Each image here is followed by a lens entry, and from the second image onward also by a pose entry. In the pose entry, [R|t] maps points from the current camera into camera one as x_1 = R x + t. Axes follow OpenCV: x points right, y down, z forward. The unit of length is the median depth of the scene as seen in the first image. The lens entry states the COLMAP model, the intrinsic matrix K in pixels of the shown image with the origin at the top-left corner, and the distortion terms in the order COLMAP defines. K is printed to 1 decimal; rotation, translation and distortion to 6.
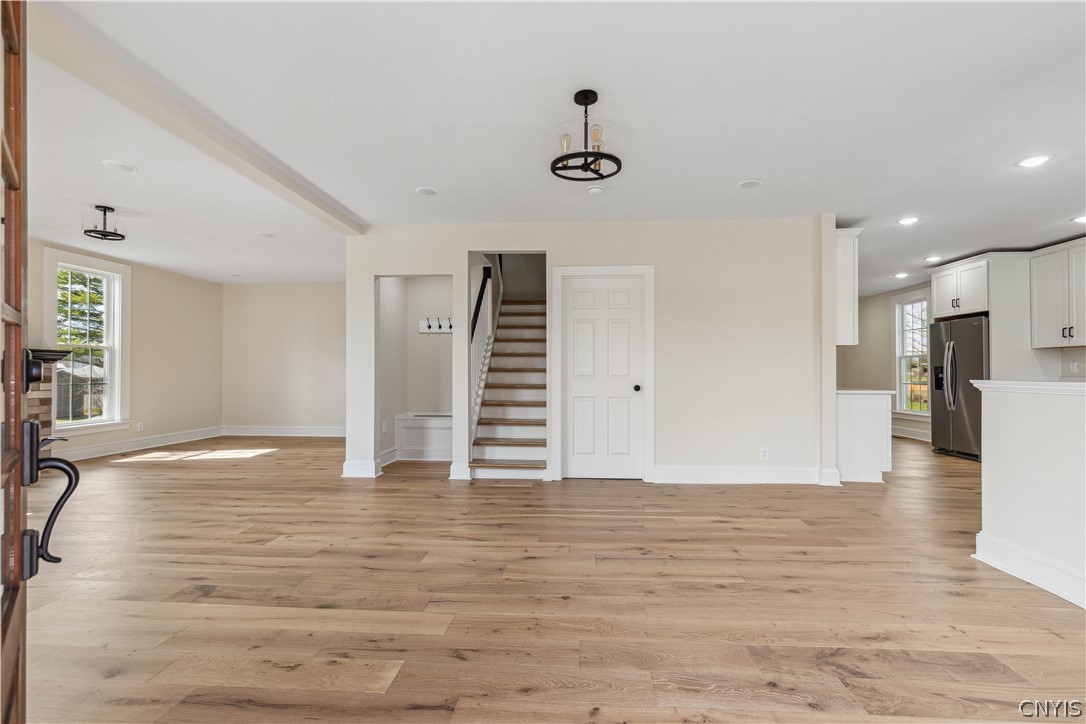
lens RADIAL K [[493.5, 0, 546.6], [0, 493.5, 370.5], [0, 0, 1]] dist [0.001968, 0.000117]
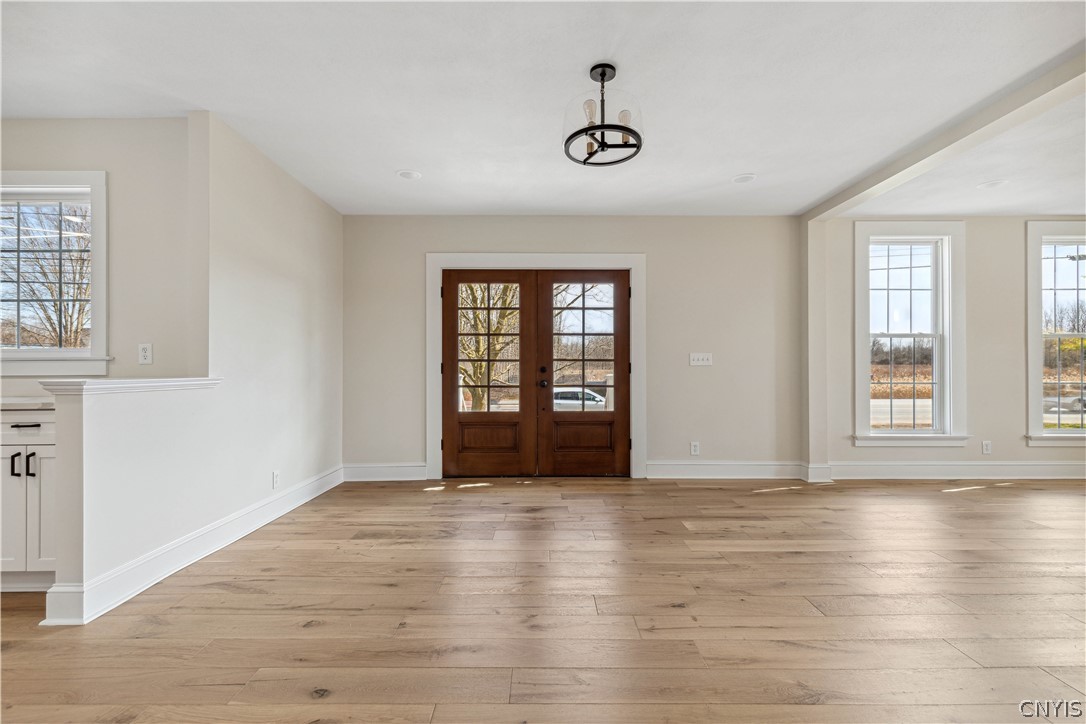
lens RADIAL K [[488.1, 0, 543.0], [0, 488.1, 362.0], [0, 0, 1]] dist [0.002030, 0.000083]
pose [[-0.997227, -0.000137, -0.074424, 0.258313], [0.001117, 0.999858, -0.016806, 0.004061], [0.074416, -0.016842, -0.997085, 1.891423]]
